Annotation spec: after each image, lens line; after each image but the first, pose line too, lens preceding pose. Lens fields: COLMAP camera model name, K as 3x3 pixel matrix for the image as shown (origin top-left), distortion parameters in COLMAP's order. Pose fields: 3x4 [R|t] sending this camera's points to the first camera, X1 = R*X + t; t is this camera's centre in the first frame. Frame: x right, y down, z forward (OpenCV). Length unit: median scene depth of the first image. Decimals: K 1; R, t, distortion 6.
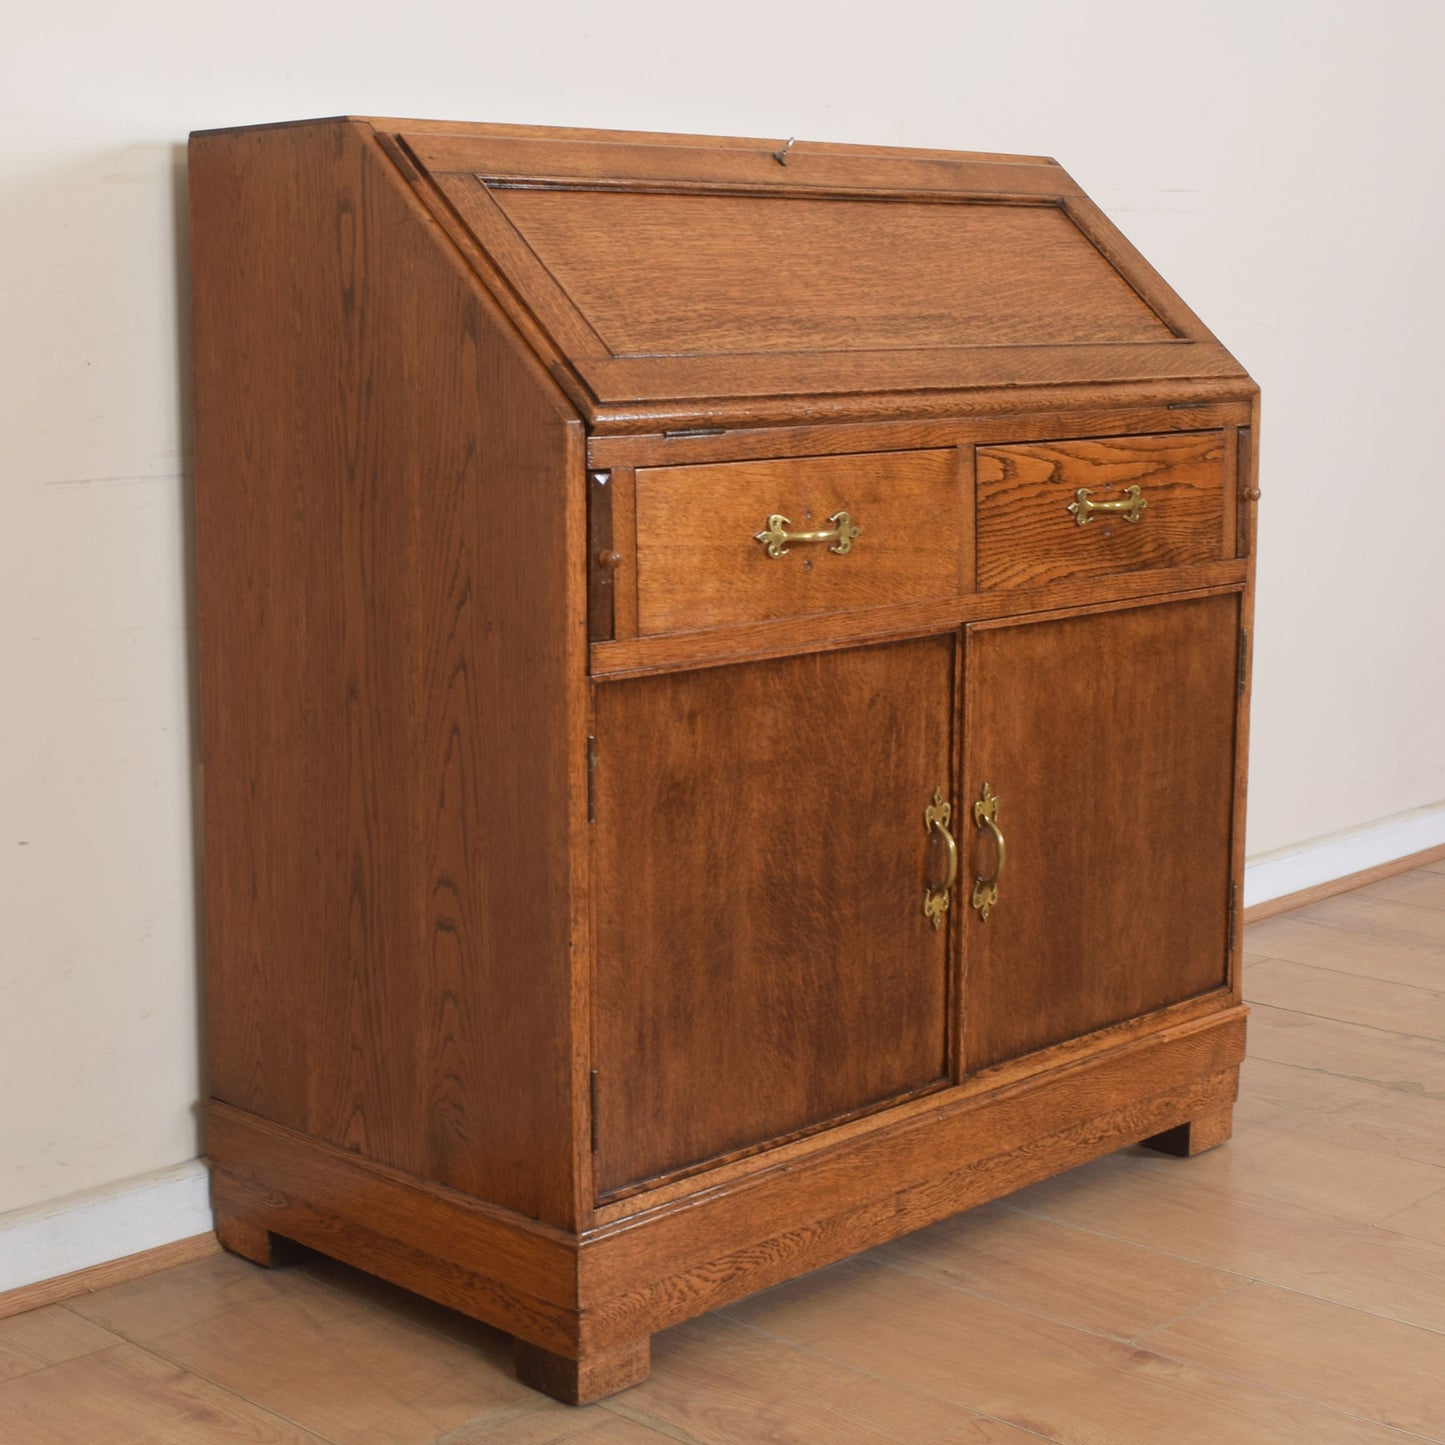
lens RADIAL K [[2555.6, 0, 571.9], [0, 2555.6, 717.1], [0, 0, 1]] dist [-0.065871, -0.079129]
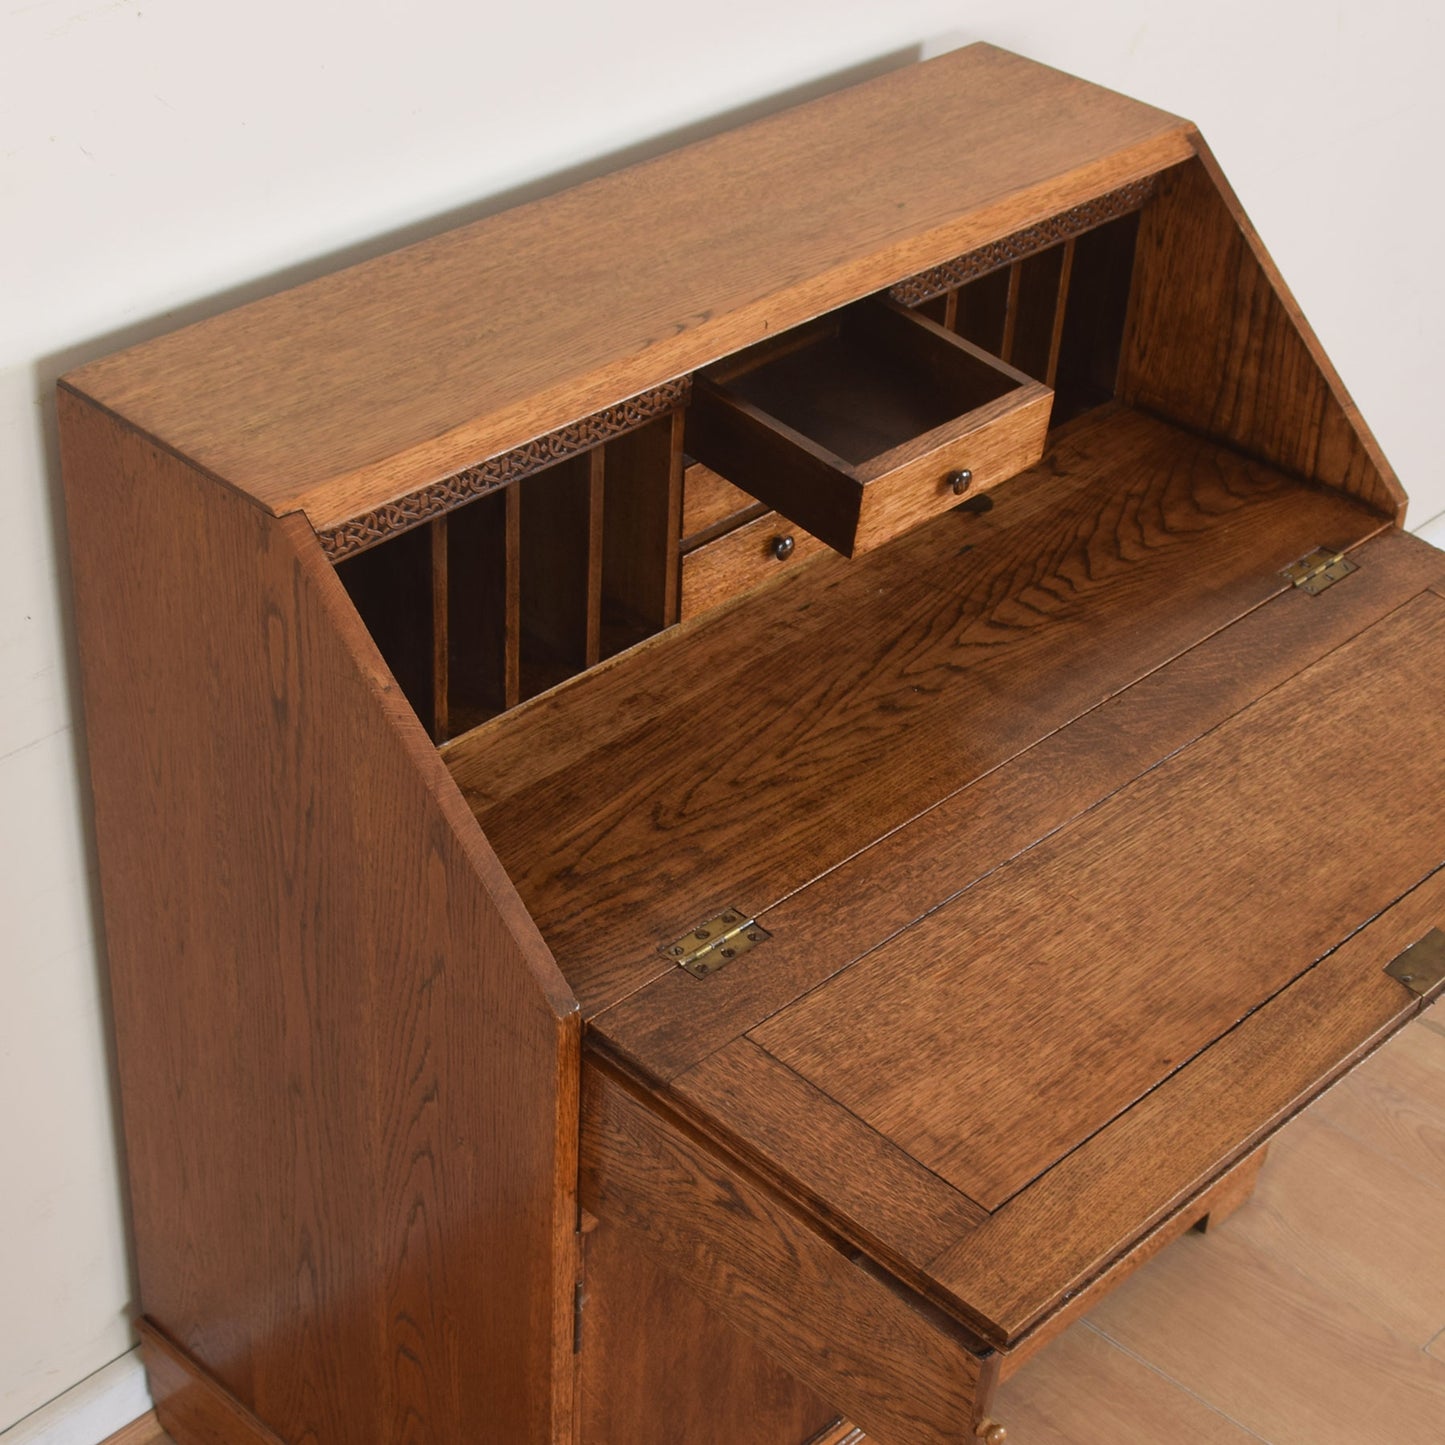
lens RADIAL K [[2832.9, 0, 812.6], [0, 2832.9, 809.6], [0, 0, 1]] dist [-0.090113, 0.015377]
pose [[0.994195, 0.015604, 0.106458, -0.016083], [-0.062729, 0.887938, 0.455667, -0.504072], [-0.087418, -0.459699, 0.883762, 0.193261]]
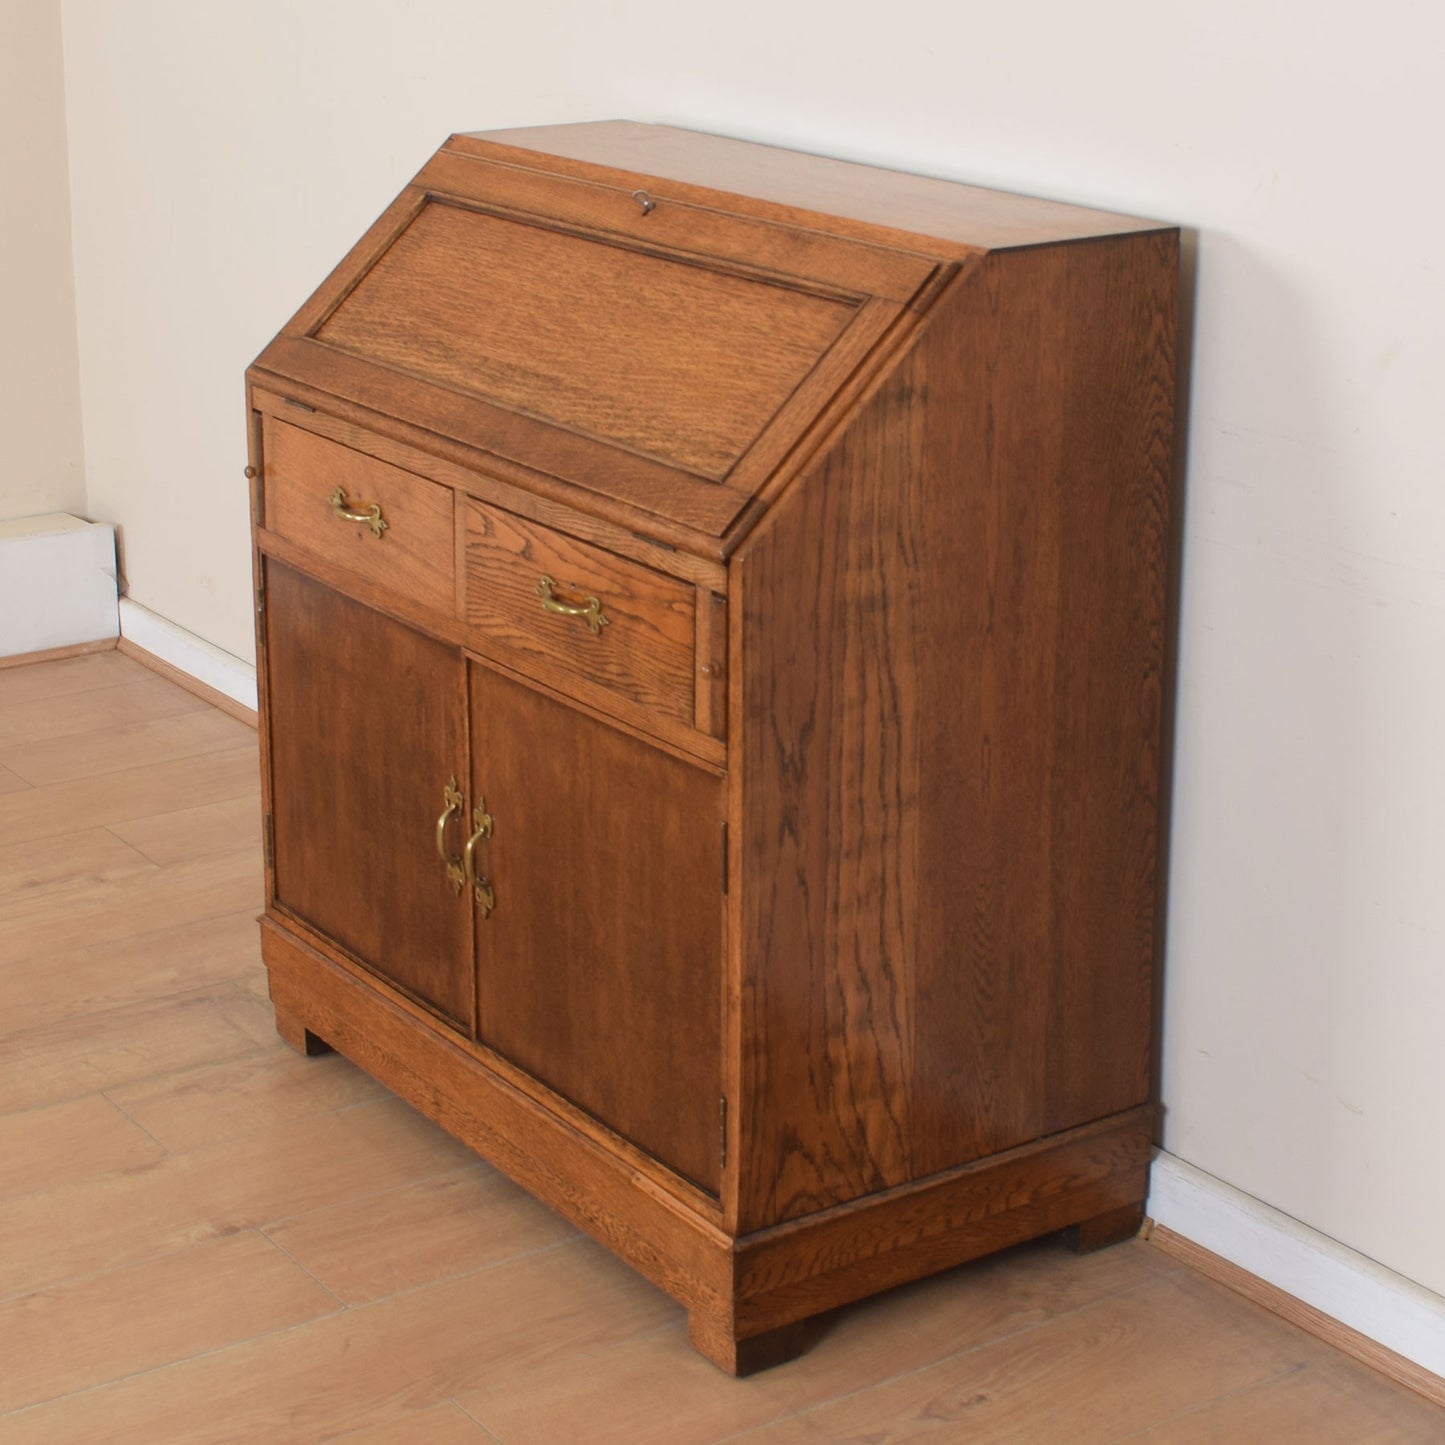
lens RADIAL K [[3078.2, 0, 742.8], [0, 3078.2, 597.6], [0, 0, 1]] dist [-0.062181, -0.120858]
pose [[-0.147376, 0.278741, -0.948991, 1.417799], [-0.156514, 0.940807, 0.300643, -0.484045], [0.976618, 0.192838, -0.095026, 1.254394]]
